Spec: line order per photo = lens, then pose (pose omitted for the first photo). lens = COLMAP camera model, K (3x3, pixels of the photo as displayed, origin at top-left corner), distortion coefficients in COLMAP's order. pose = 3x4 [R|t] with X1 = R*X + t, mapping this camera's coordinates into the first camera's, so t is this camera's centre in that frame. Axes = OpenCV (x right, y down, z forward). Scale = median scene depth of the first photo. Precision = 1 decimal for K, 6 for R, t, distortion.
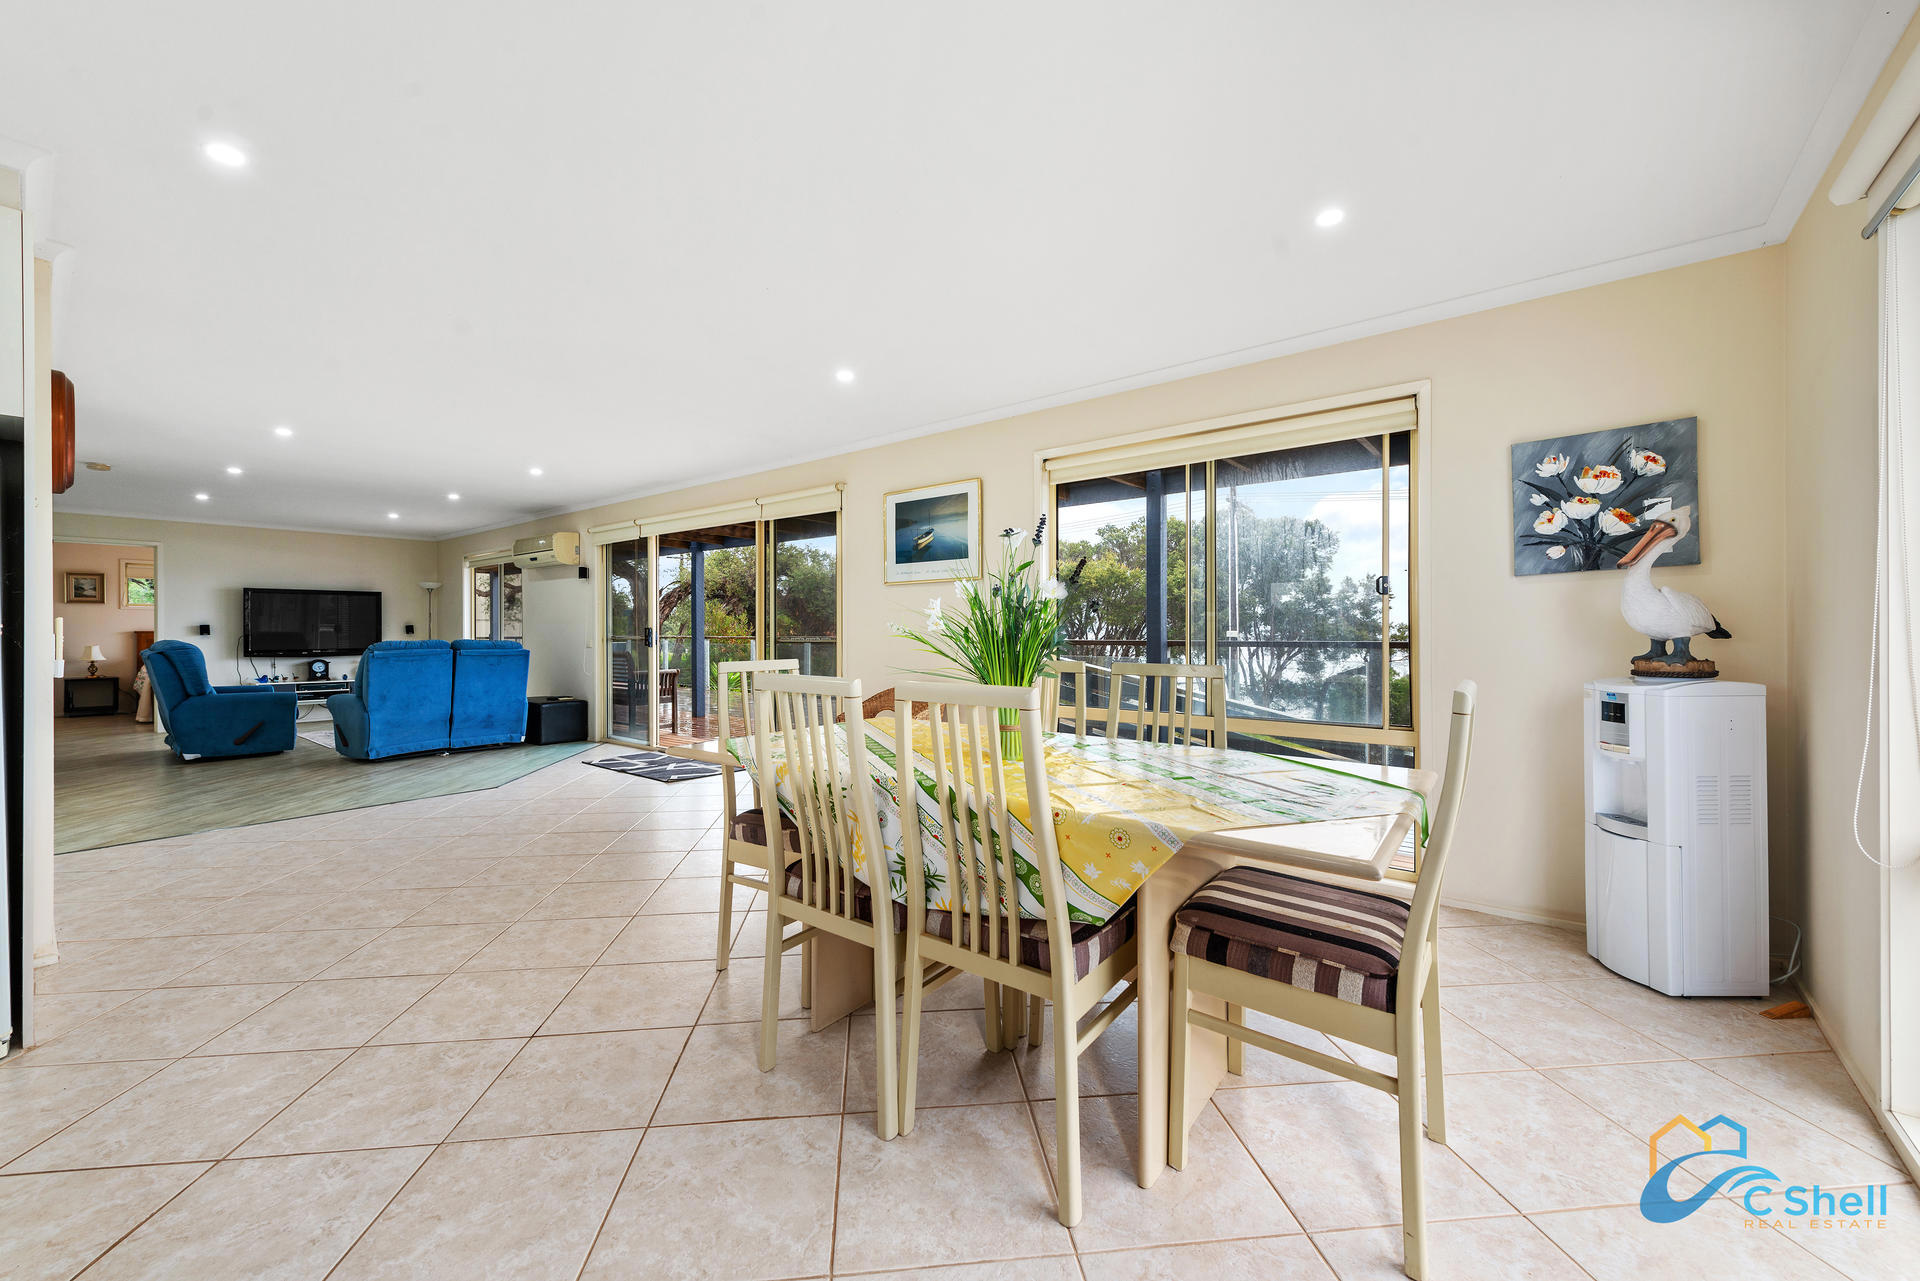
lens RADIAL K [[750.4, 0, 965.3], [0, 750.4, 628.0], [0, 0, 1]] dist [0.006295, -0.001417]
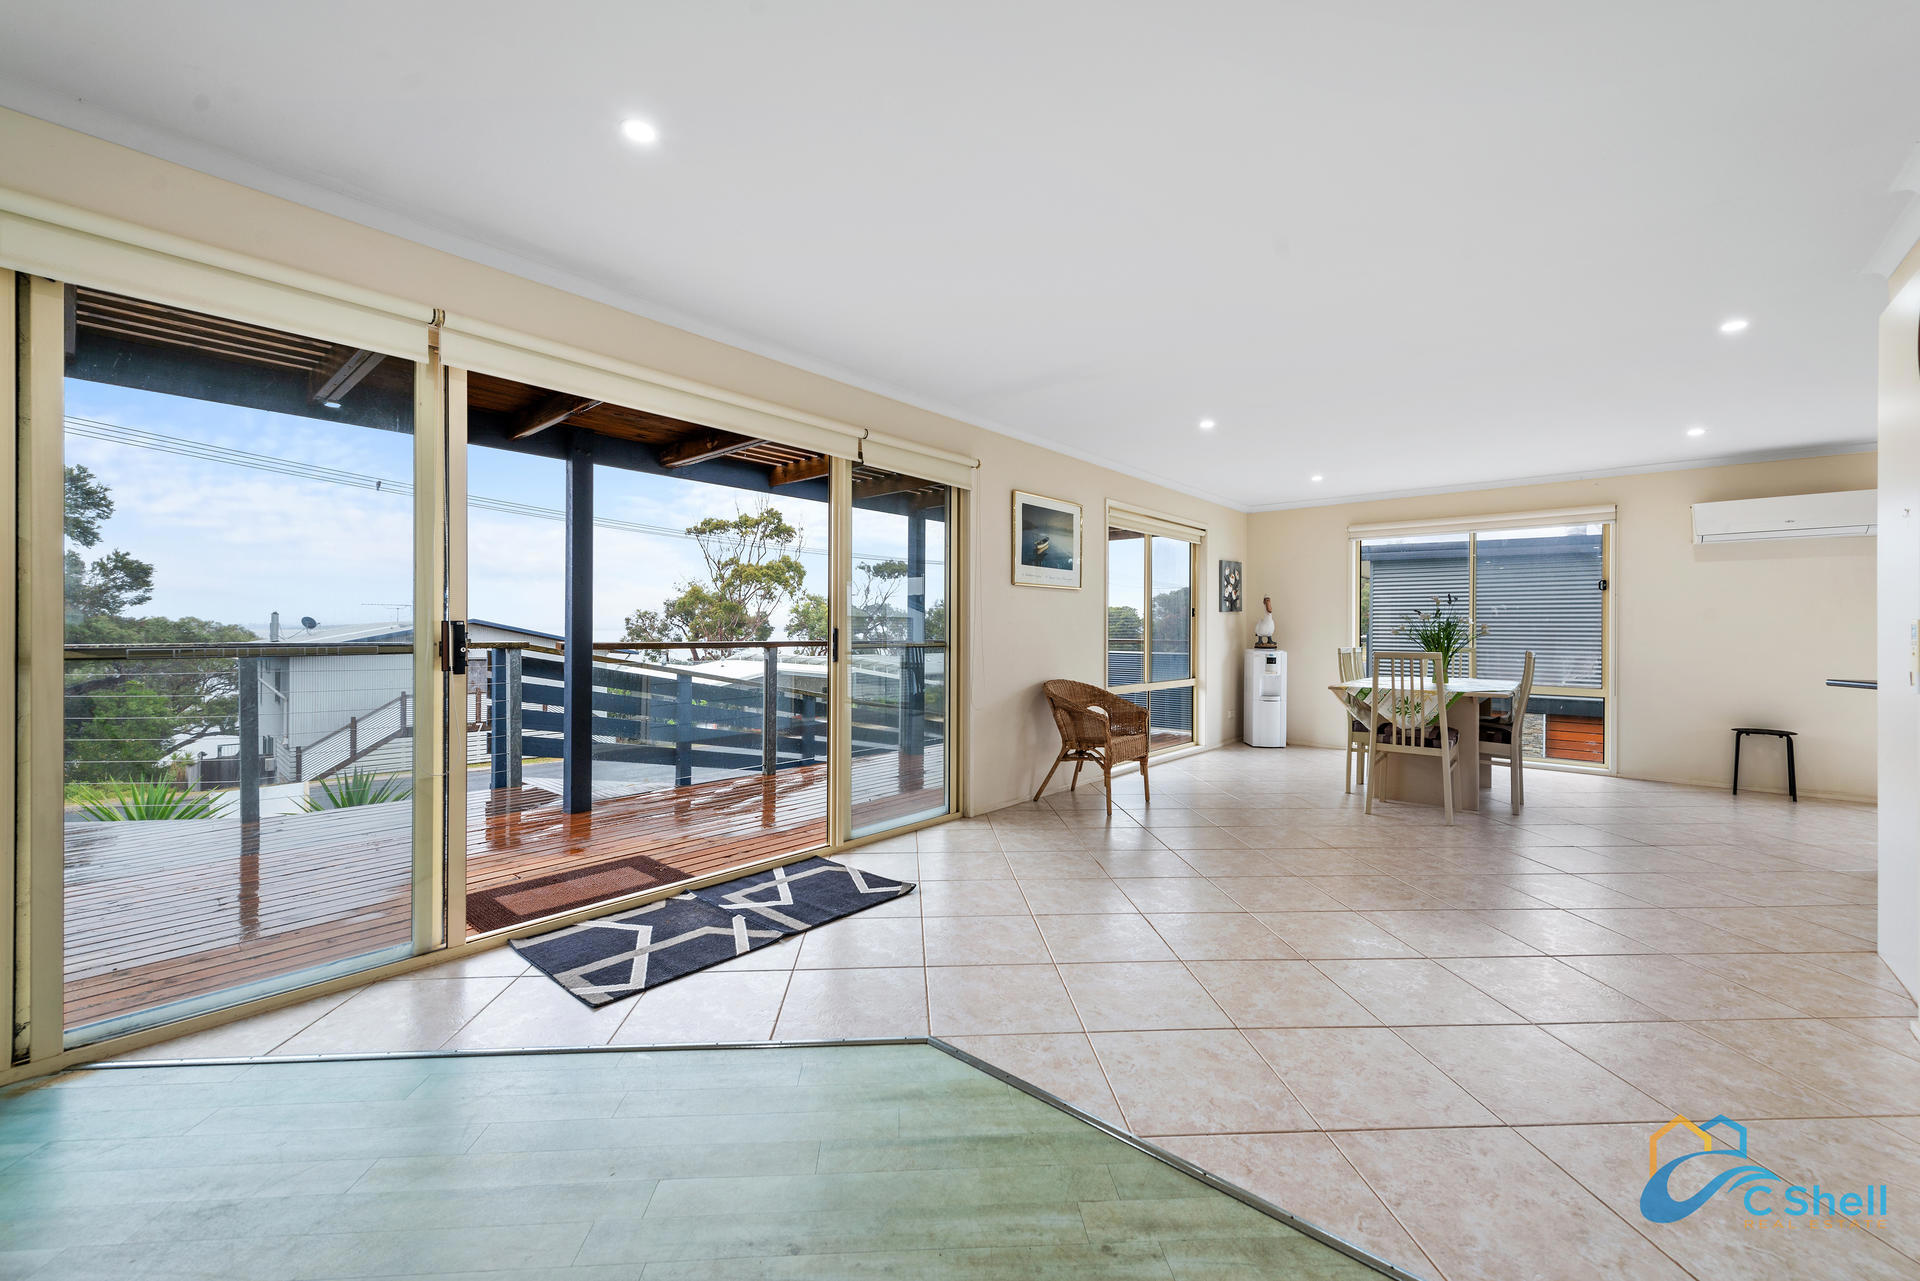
lens RADIAL K [[750.4, 0, 956.3], [0, 750.4, 634.1], [0, 0, 1]] dist [0.006295, -0.001417]
pose [[0.043812, -0.001312, 0.999039, -1.119095], [-0.001014, 0.999999, 0.001357, 0.004866], [-0.999039, -0.001072, 0.043811, 1.077895]]
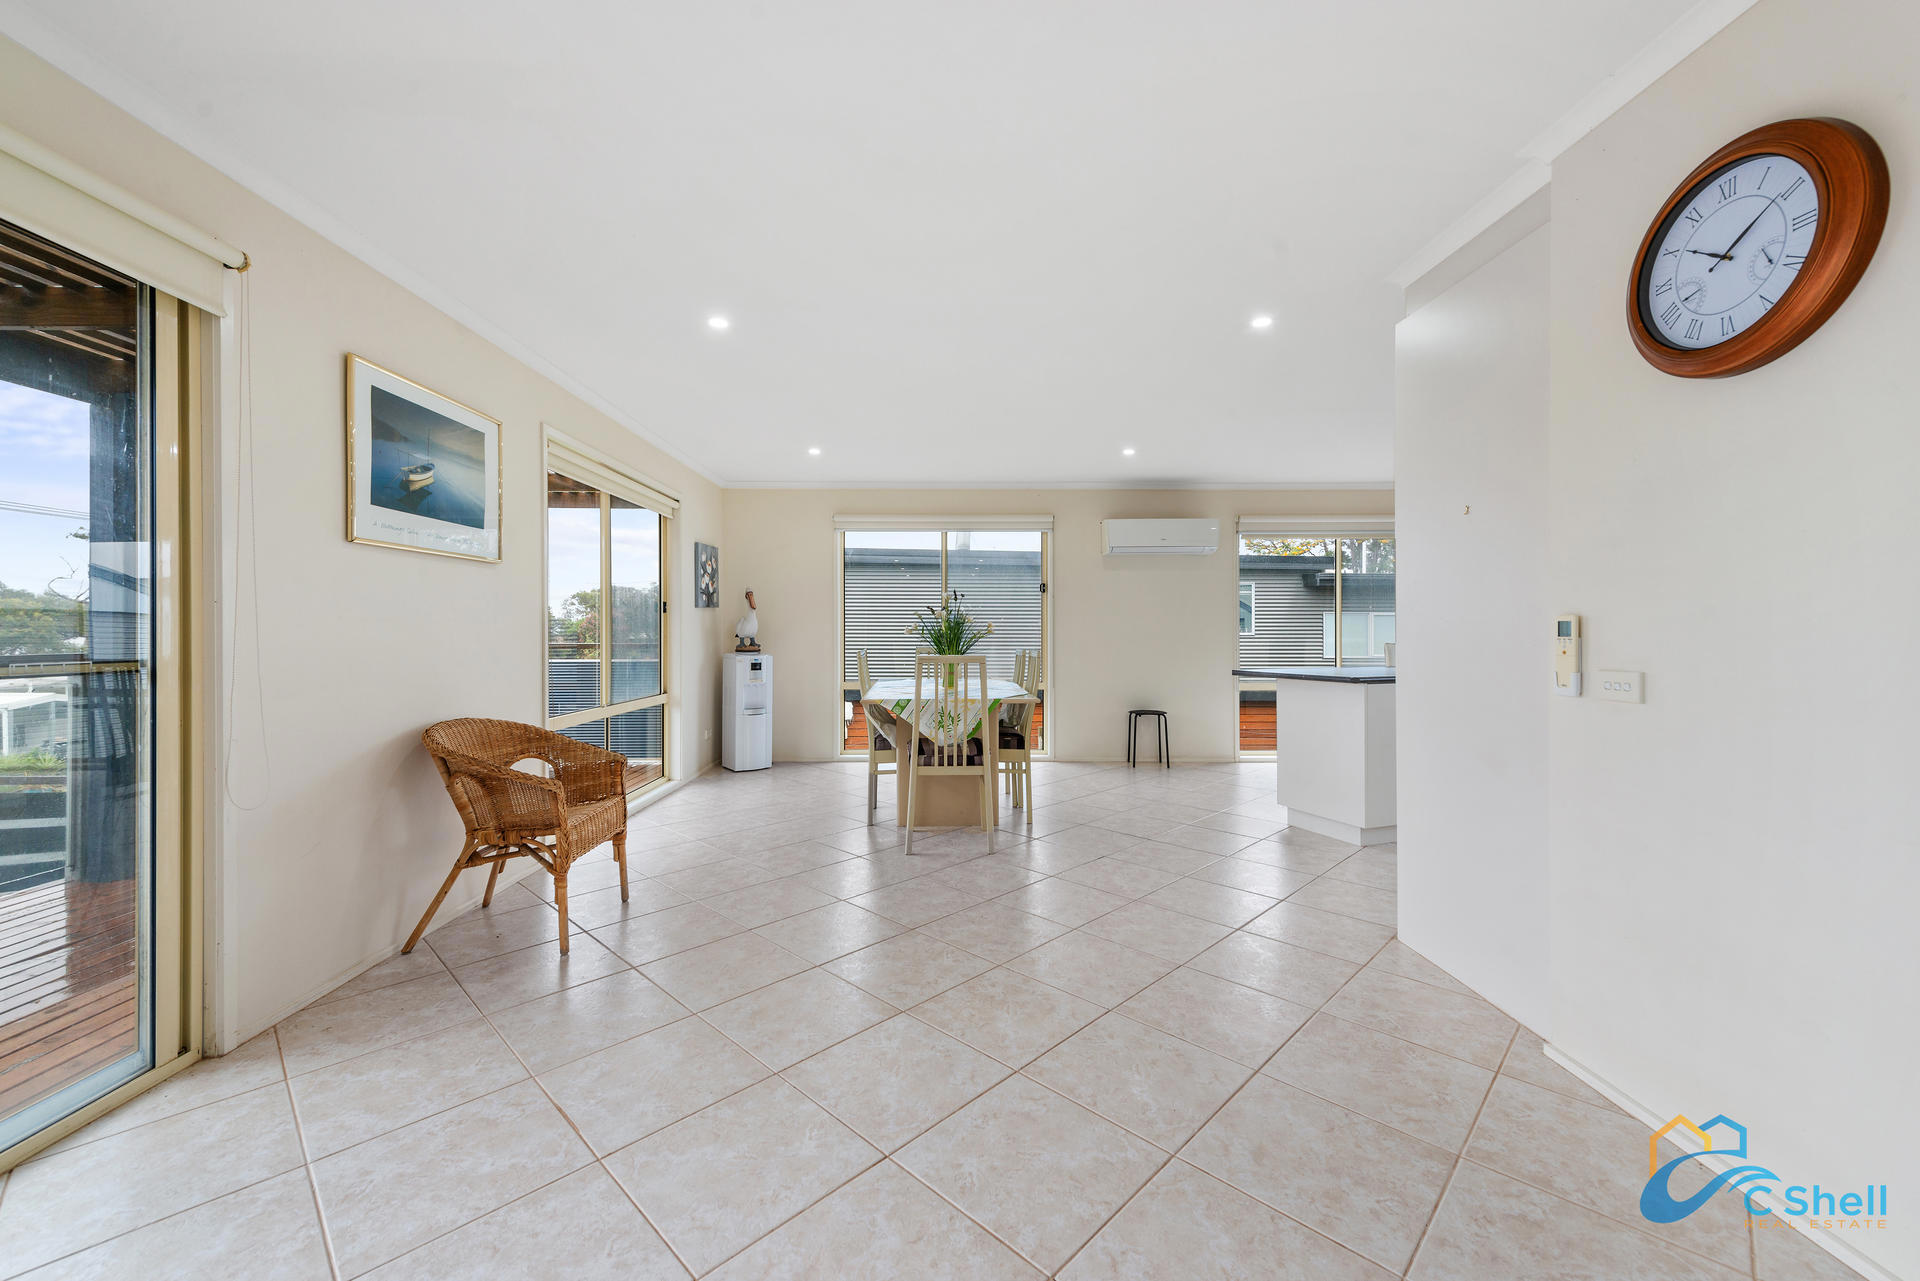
lens RADIAL K [[750.4, 0, 953.6], [0, 750.4, 631.3], [0, 0, 1]] dist [0.006295, -0.001417]
pose [[-0.631093, 0.004485, 0.775695, -0.760026], [0.006144, 0.999981, -0.000783, 0.003189], [-0.775683, 0.004272, -0.631108, 1.050231]]
